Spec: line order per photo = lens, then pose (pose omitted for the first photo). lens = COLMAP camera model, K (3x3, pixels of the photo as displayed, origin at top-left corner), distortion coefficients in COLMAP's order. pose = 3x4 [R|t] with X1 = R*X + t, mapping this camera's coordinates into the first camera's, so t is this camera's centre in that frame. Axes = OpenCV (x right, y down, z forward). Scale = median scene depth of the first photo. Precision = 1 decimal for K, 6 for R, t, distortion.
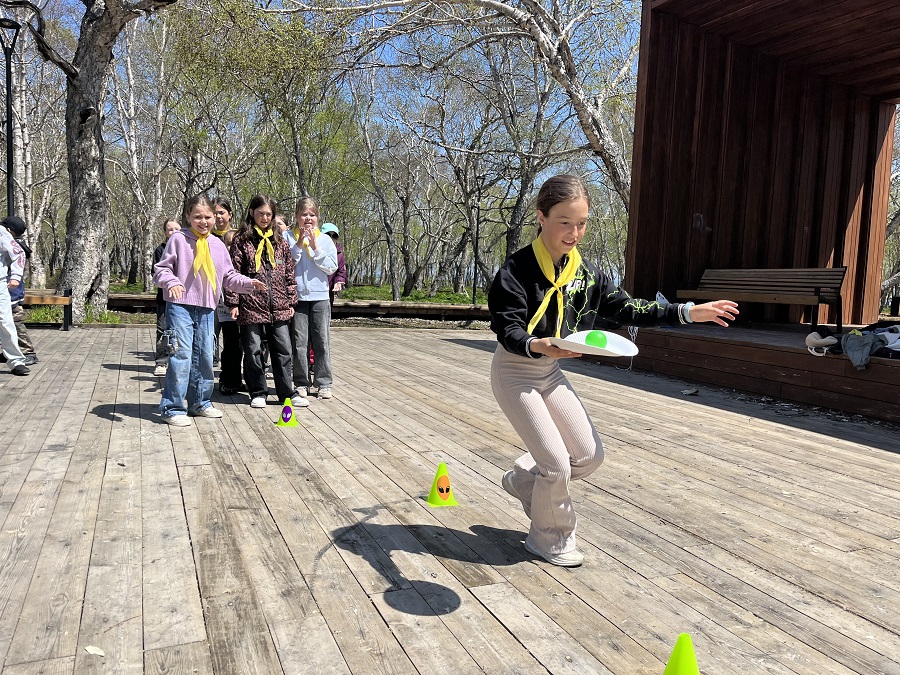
lens RADIAL K [[664.1, 0, 450.1], [0, 664.1, 340.6], [0, 0, 1]] dist [-0.040848, -0.020704]
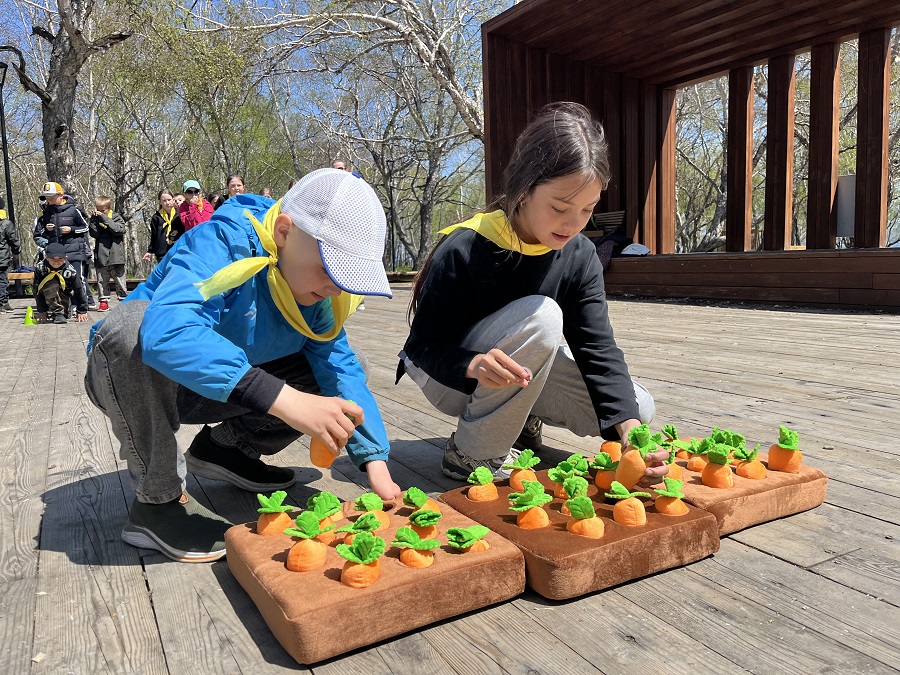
lens RADIAL K [[664.1, 0, 449.0], [0, 664.1, 335.5], [0, 0, 1]] dist [-0.040848, -0.020704]
pose [[0.992806, -0.078928, 0.090040, 0.034803], [0.077138, 0.996751, 0.023198, 0.059970], [-0.091578, -0.016085, 0.995668, -0.255444]]
